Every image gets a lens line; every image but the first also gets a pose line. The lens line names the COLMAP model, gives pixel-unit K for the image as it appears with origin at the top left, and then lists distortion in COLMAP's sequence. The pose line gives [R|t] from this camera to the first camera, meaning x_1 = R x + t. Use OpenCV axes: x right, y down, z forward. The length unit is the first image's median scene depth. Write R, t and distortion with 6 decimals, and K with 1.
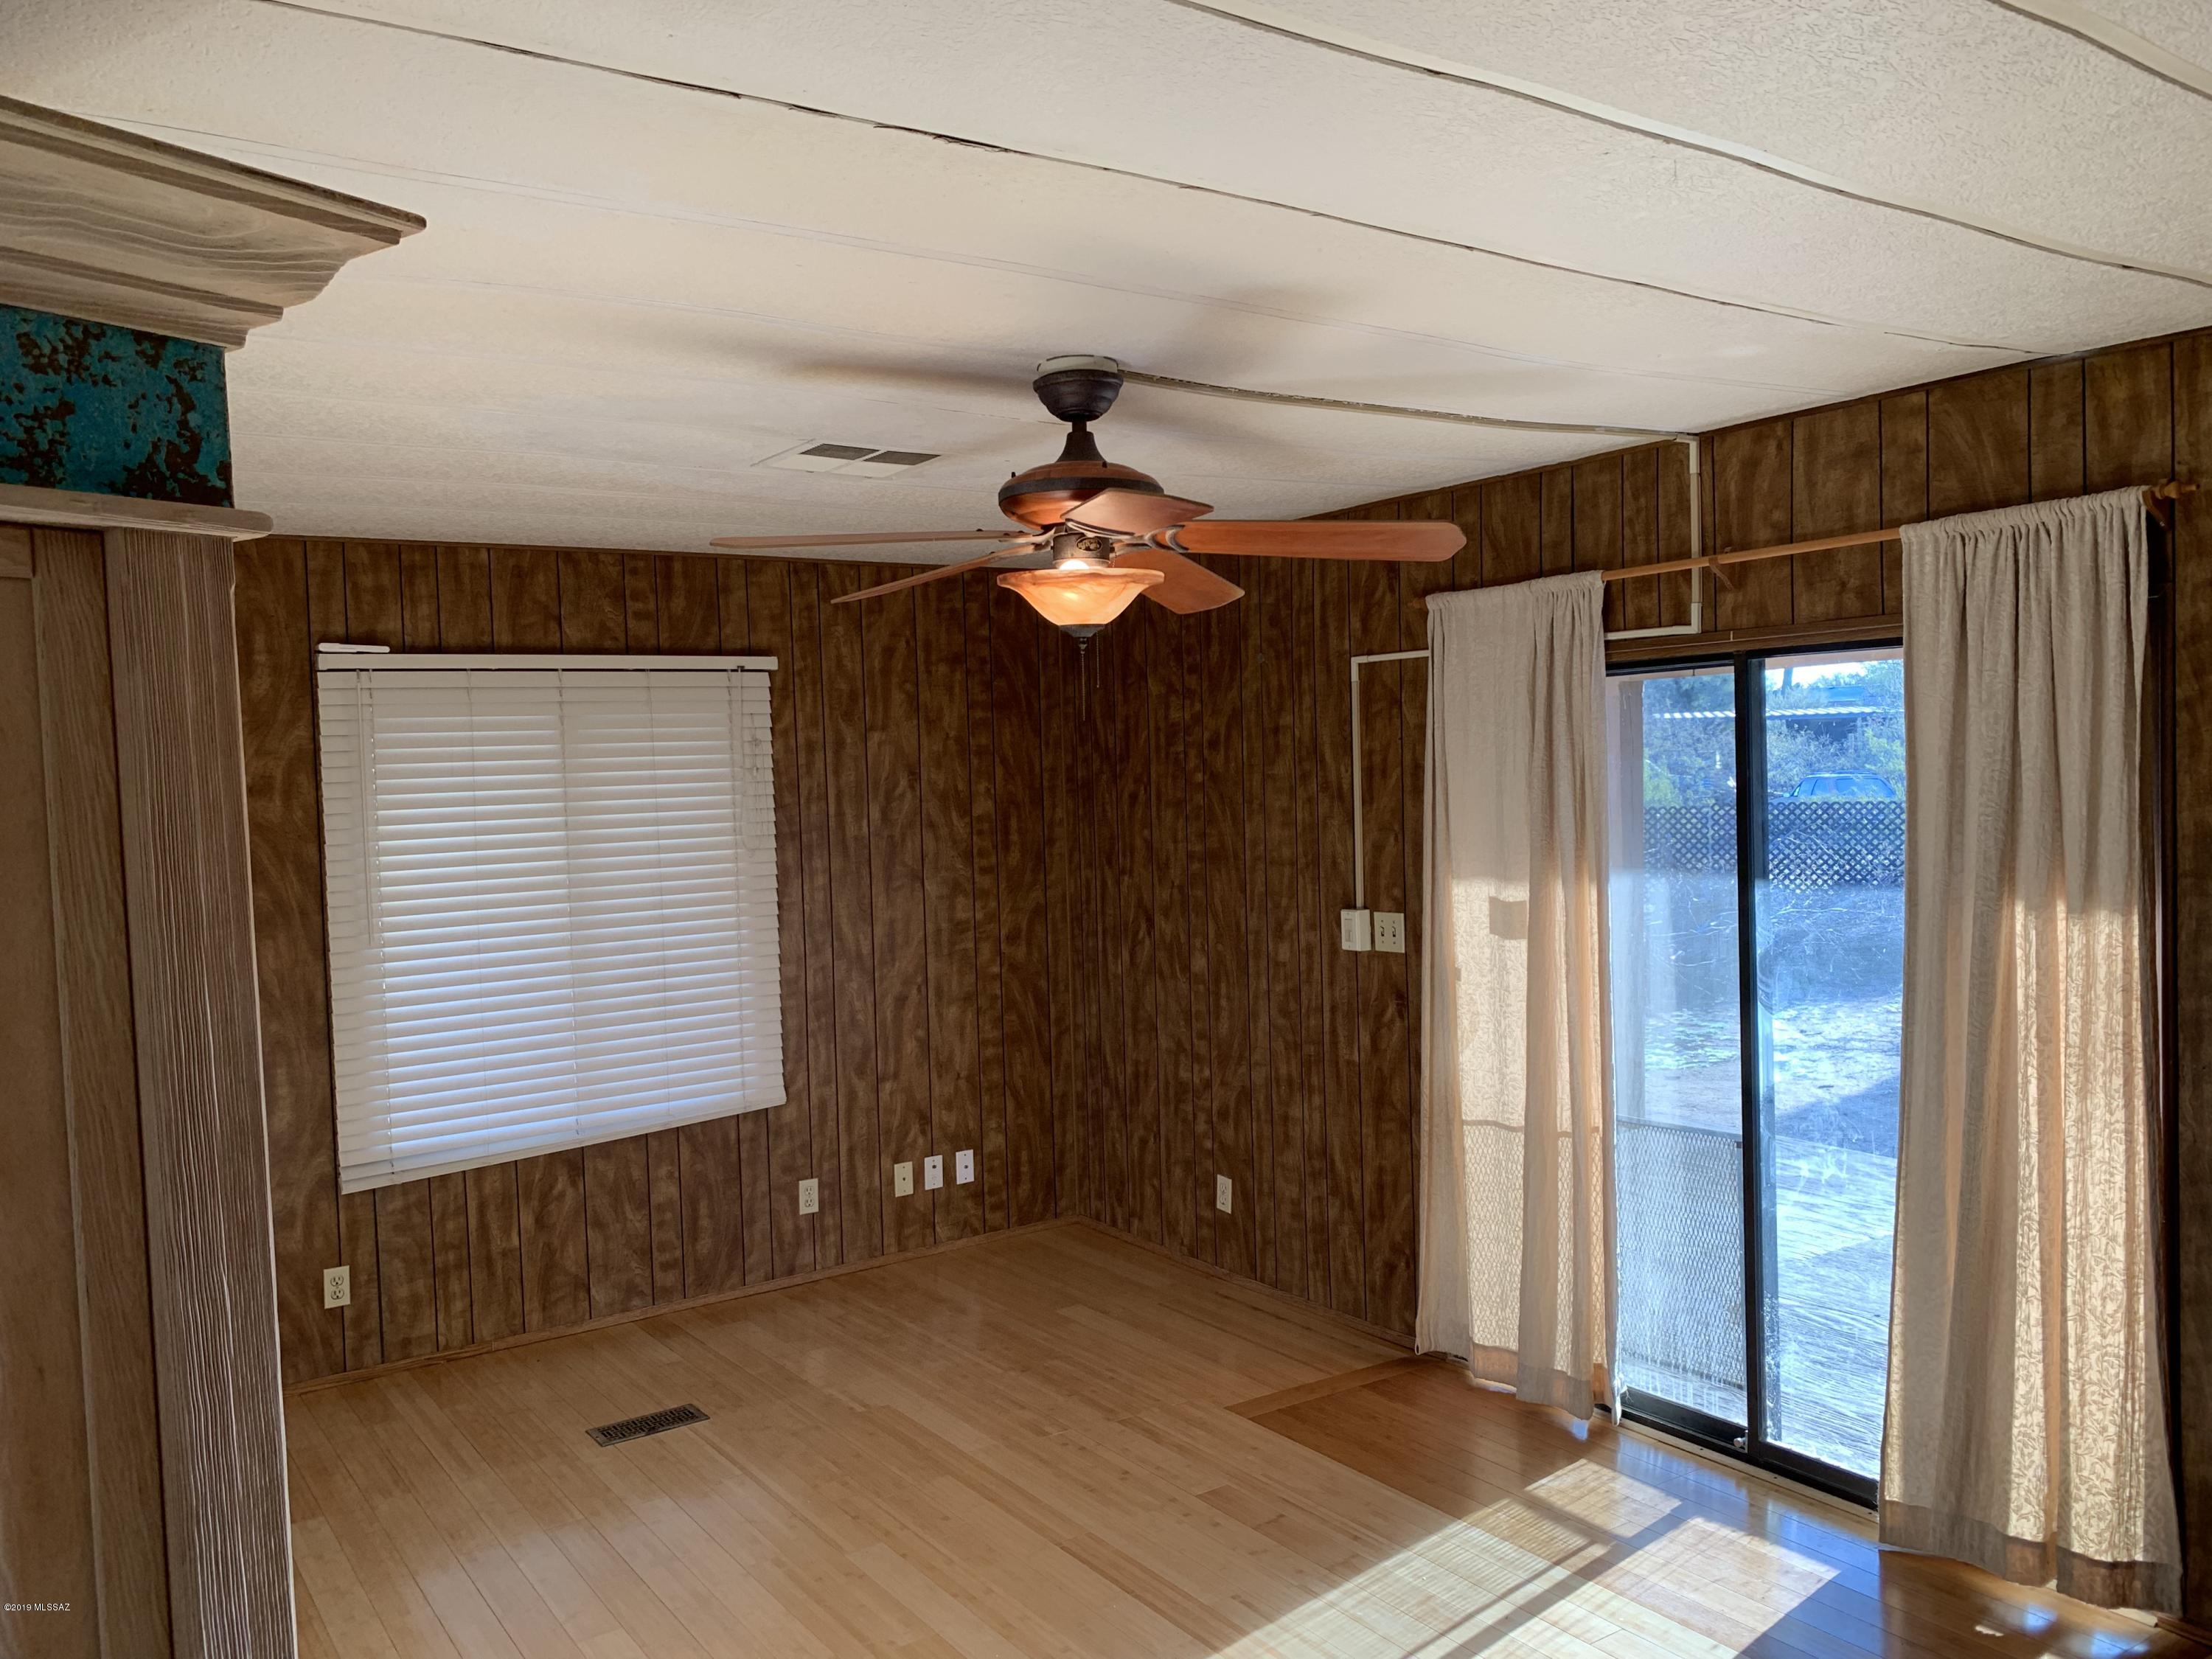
lens RADIAL K [[1649.0, 0, 1090.6], [0, 1649.0, 802.6], [0, 0, 1]] dist [0.047936, -0.133490]
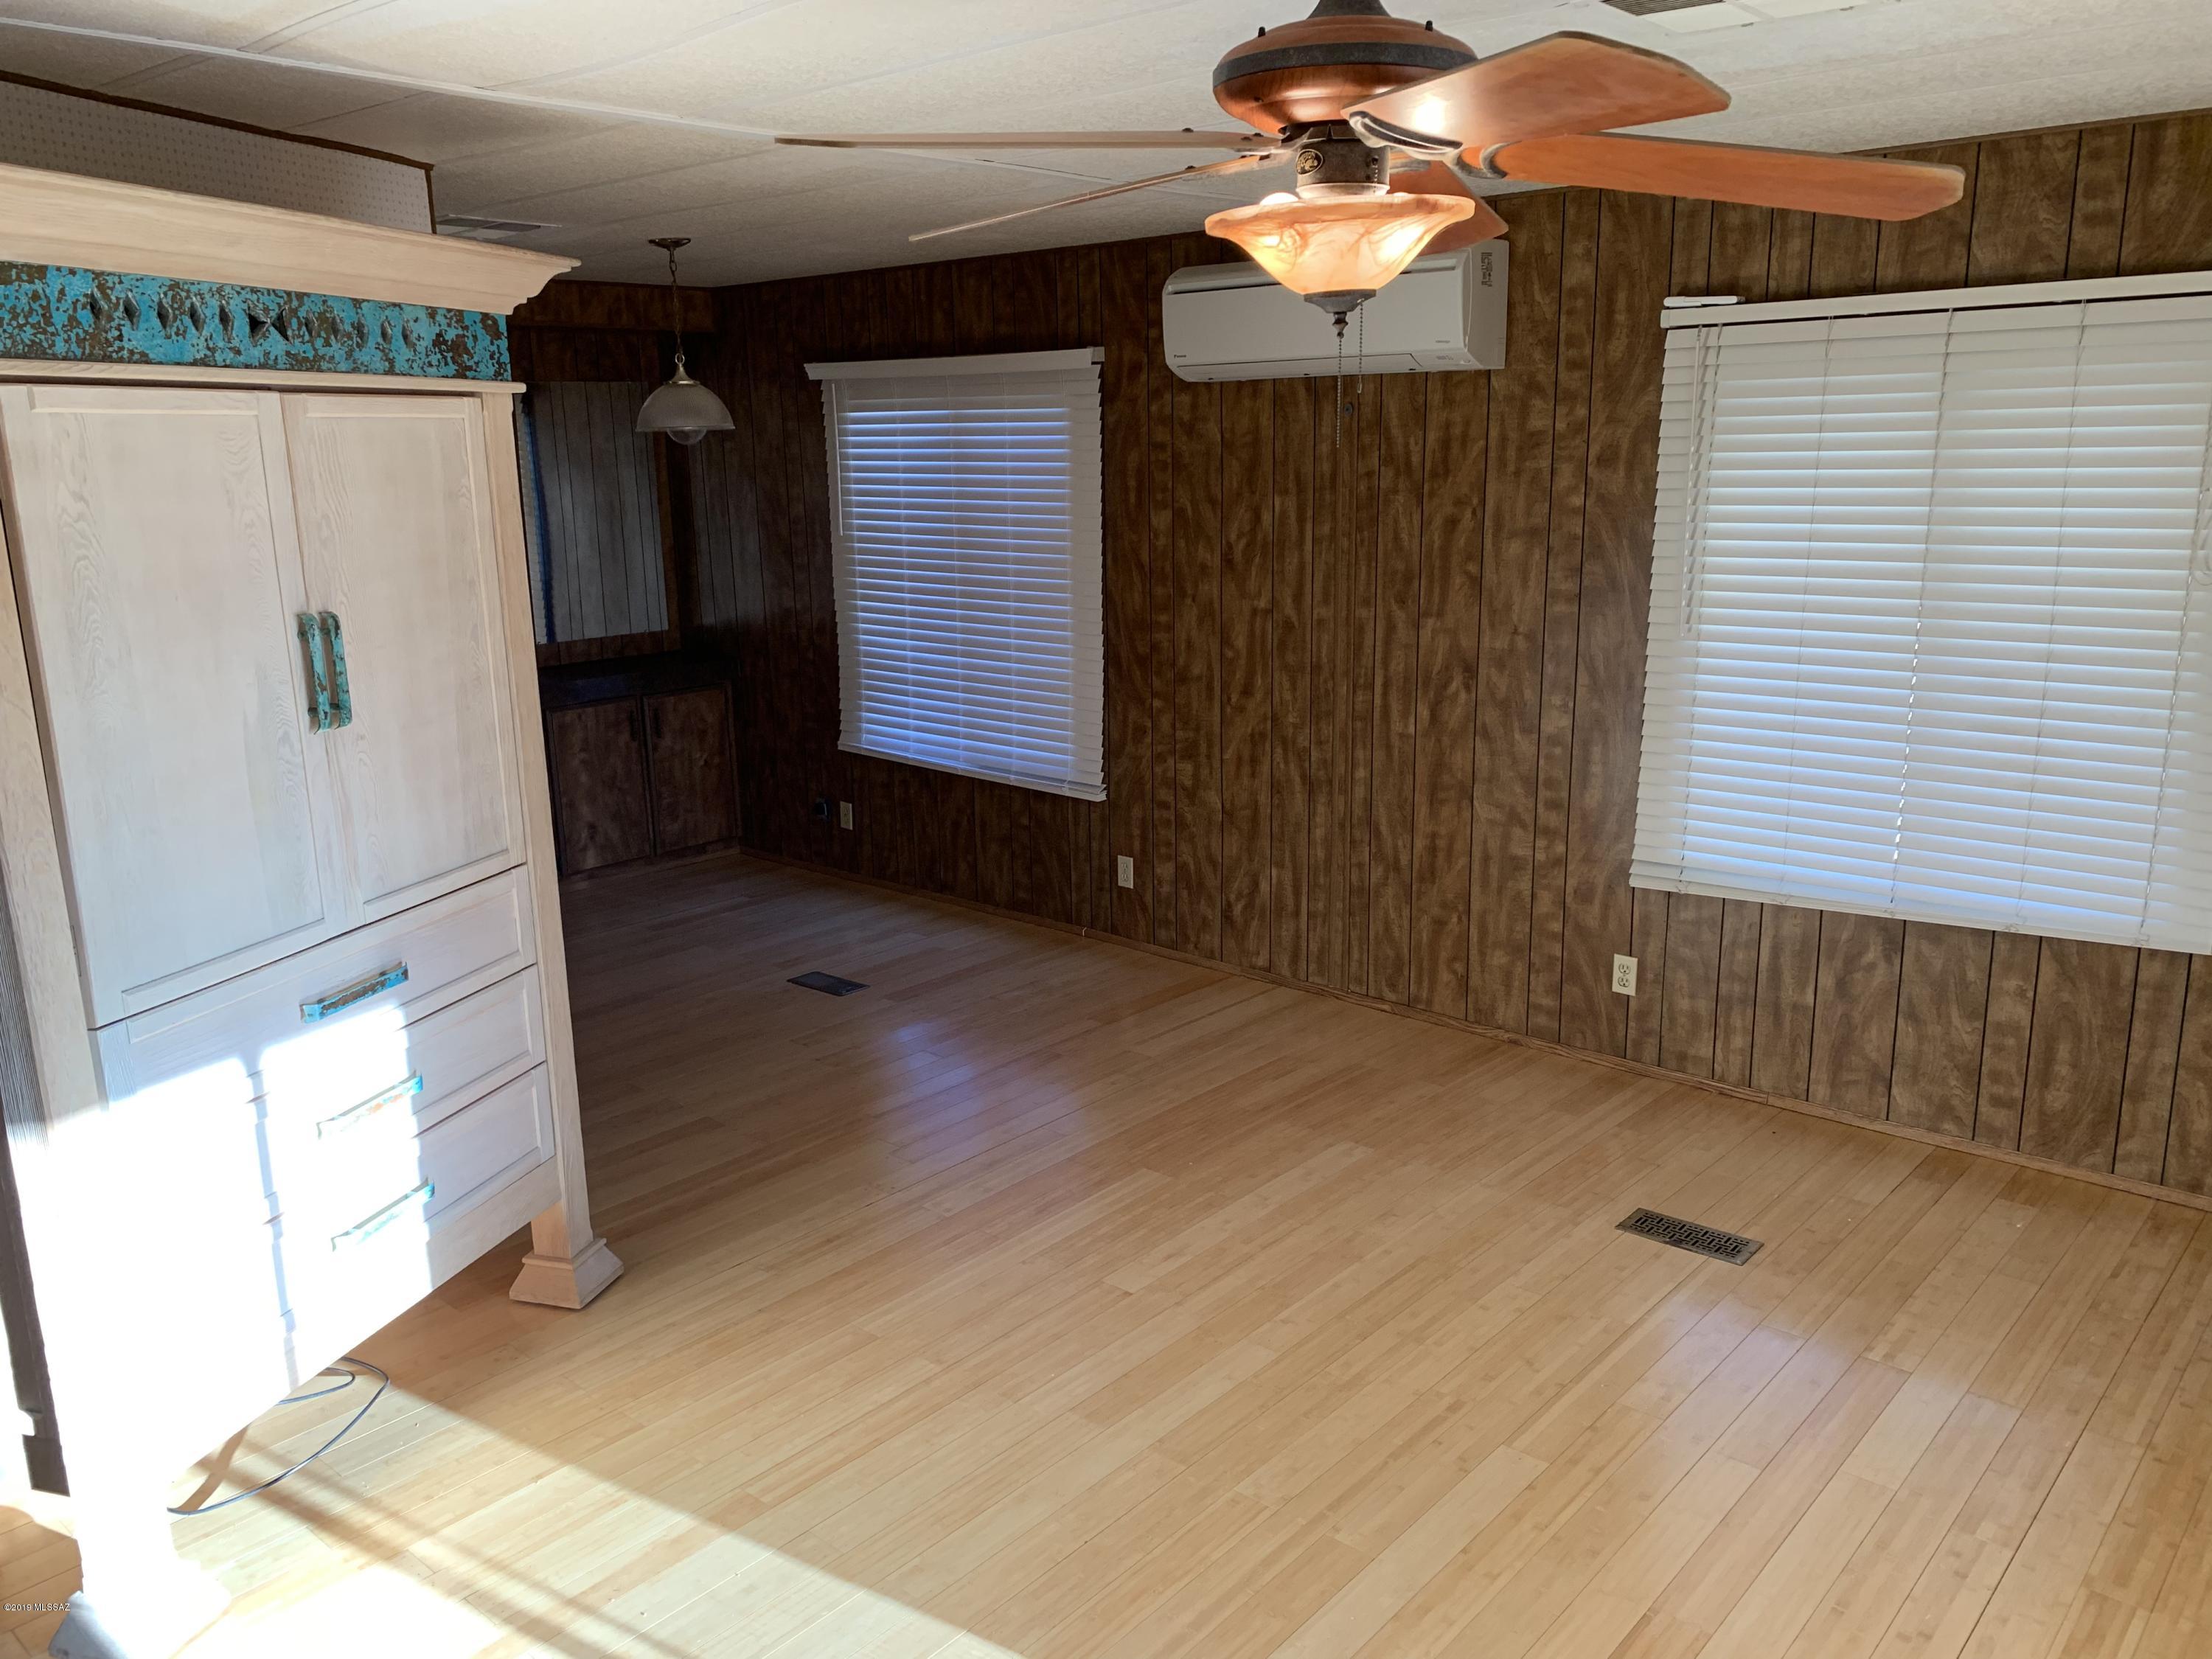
lens RADIAL K [[1636.4, 0, 1106.0], [0, 1636.4, 829.5], [0, 0, 1]] dist [-0.026872, -0.004108]
pose [[0.236278, 0.247942, -0.939520, 0.344499], [-0.008515, 0.967388, 0.253155, -0.034508], [0.971648, -0.051815, 0.230684, 0.443628]]
